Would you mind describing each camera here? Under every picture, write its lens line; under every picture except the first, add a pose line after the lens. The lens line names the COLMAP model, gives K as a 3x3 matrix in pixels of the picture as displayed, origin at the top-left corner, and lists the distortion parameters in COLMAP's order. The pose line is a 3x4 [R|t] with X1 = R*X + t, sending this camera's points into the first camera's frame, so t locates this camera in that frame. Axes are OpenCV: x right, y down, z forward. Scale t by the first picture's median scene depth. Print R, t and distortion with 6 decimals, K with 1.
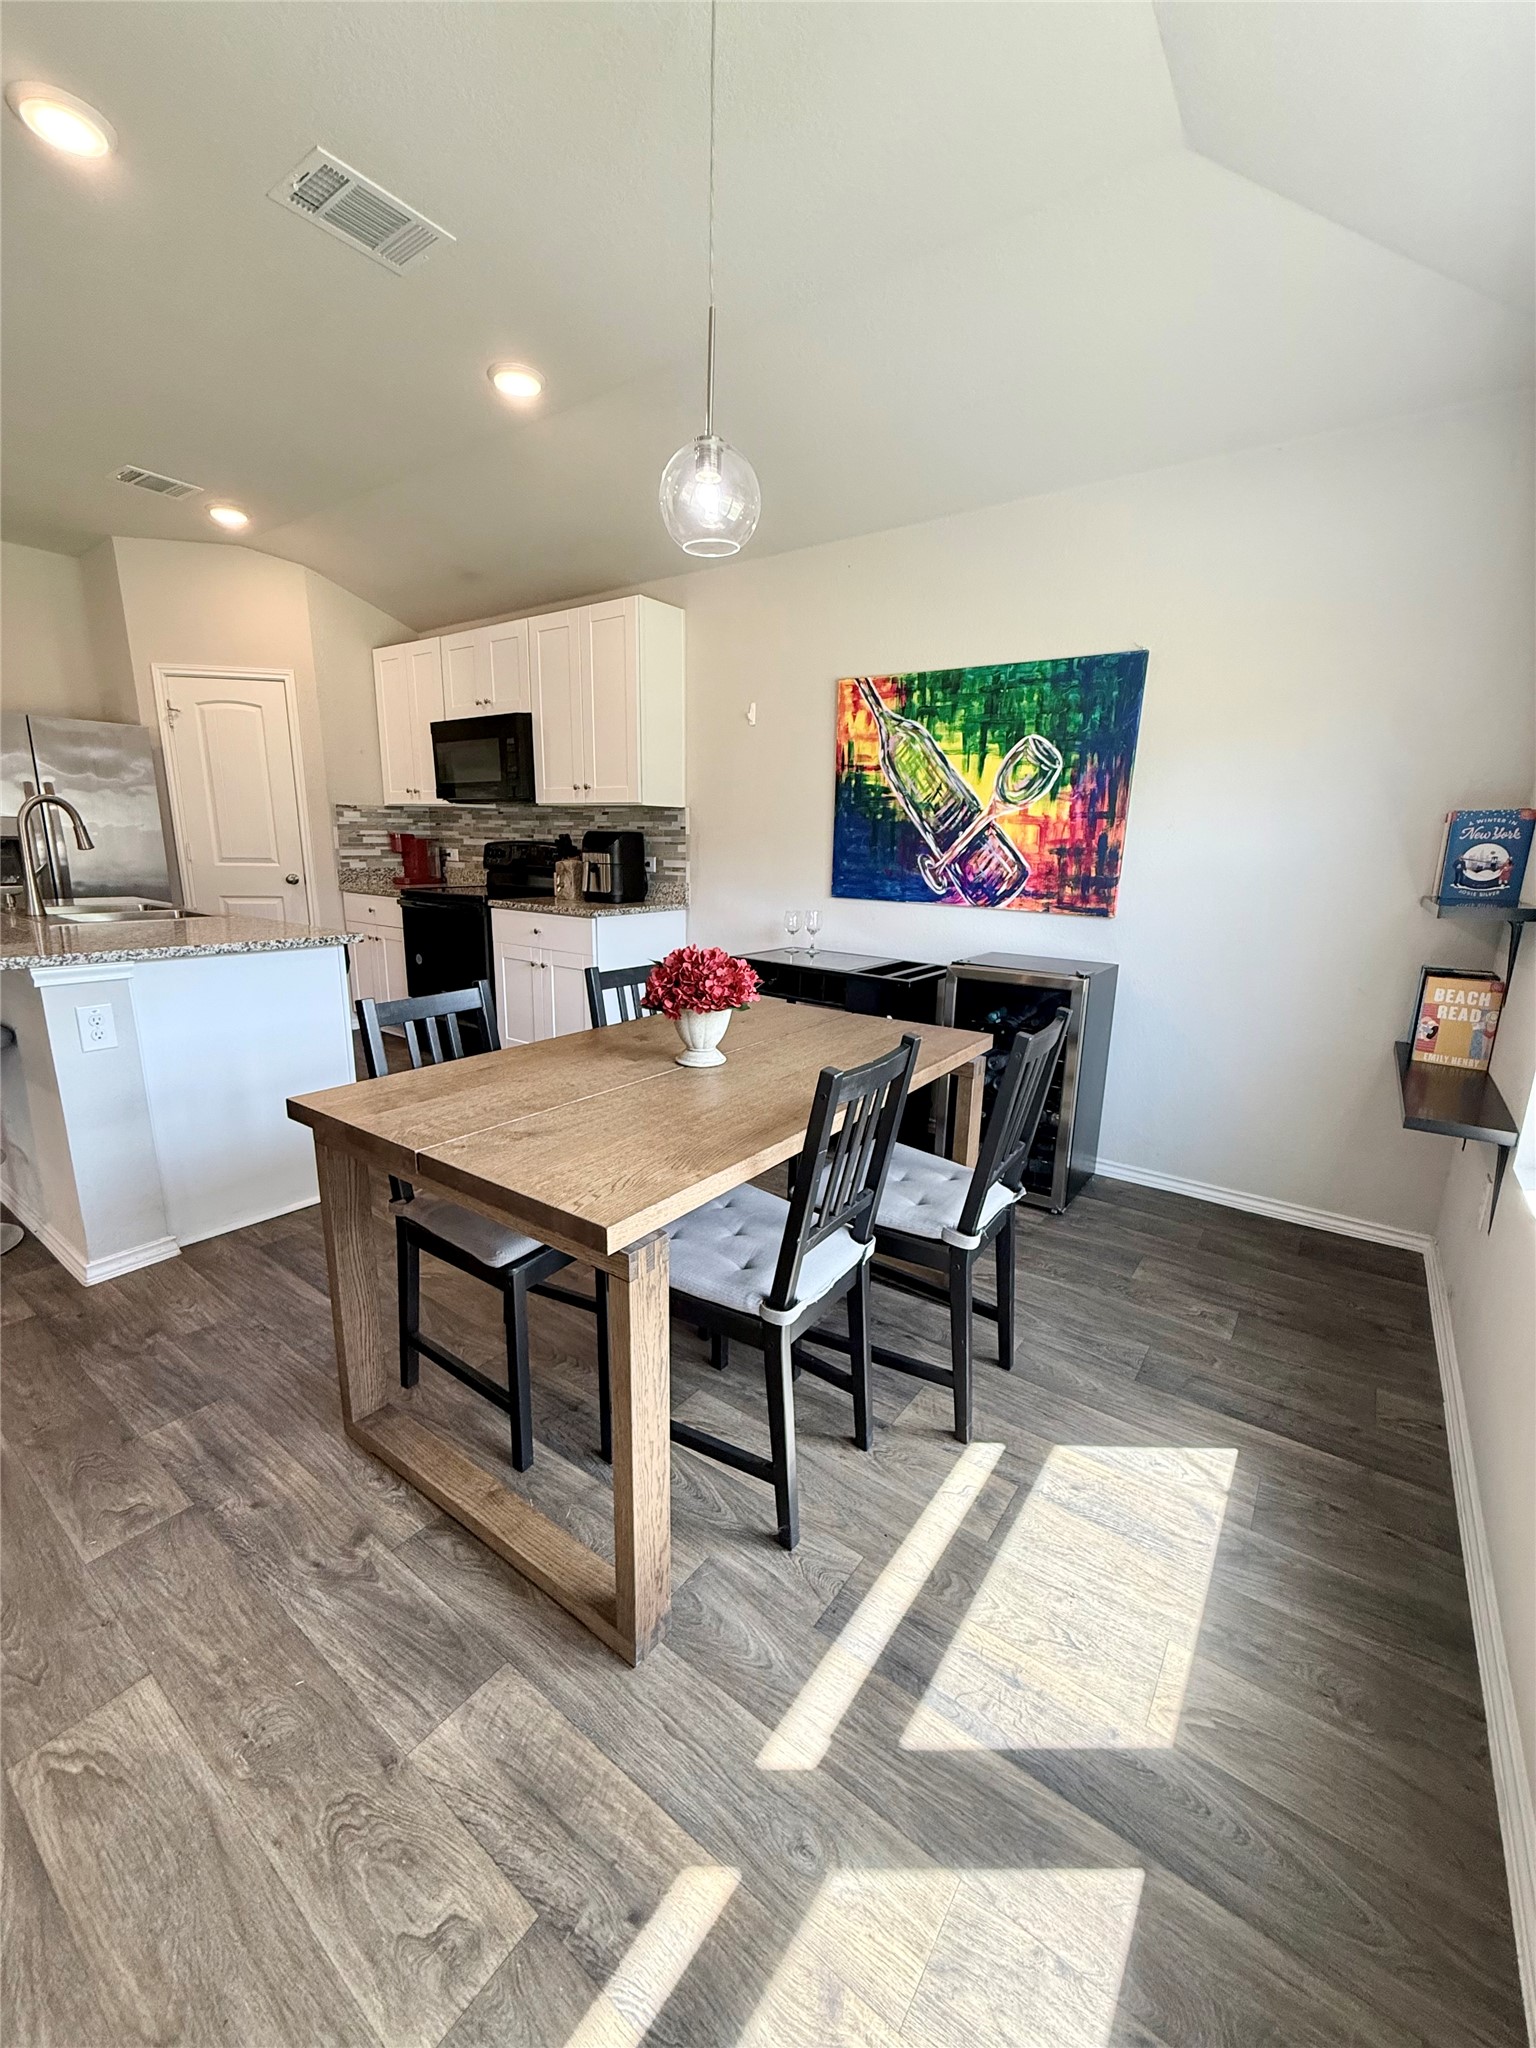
lens RADIAL K [[819.5, 0, 743.8], [0, 819.5, 1014.2], [0, 0, 1]] dist [0.002570, -0.001293]
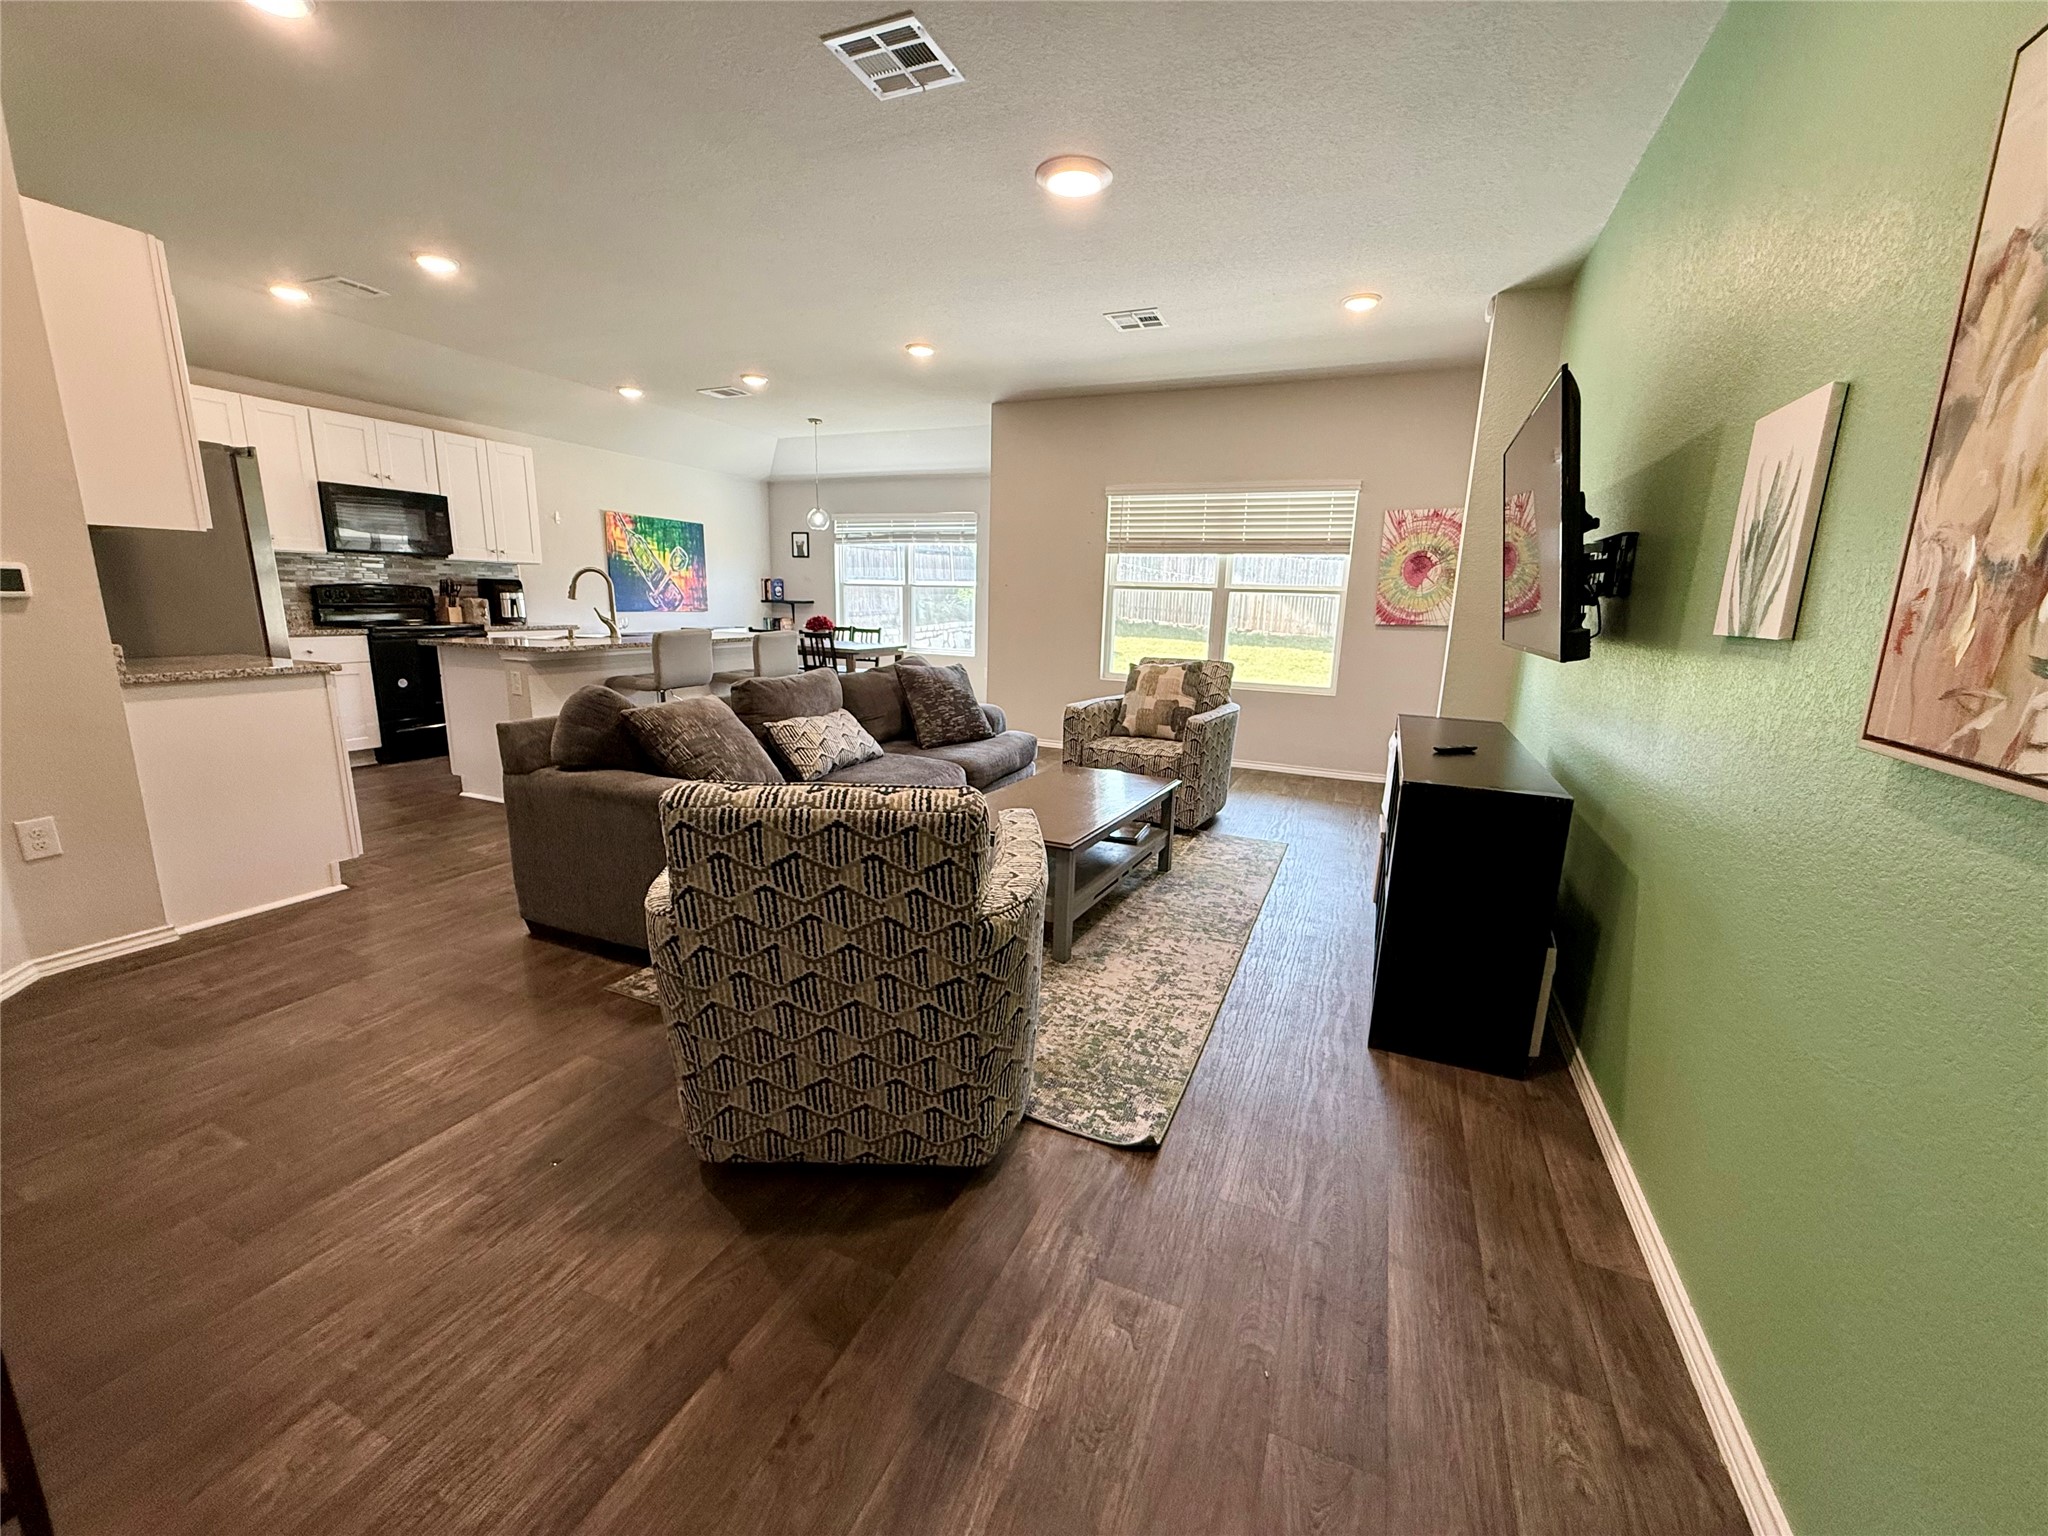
lens RADIAL K [[819.5, 0, 1028.5], [0, 819.5, 772.2], [0, 0, 1]] dist [0.002570, -0.001293]
pose [[-0.221061, -0.231635, 0.947353, -2.320370], [0.174608, 0.946289, 0.272119, -0.143581], [-0.959502, 0.225571, -0.168742, 0.433243]]
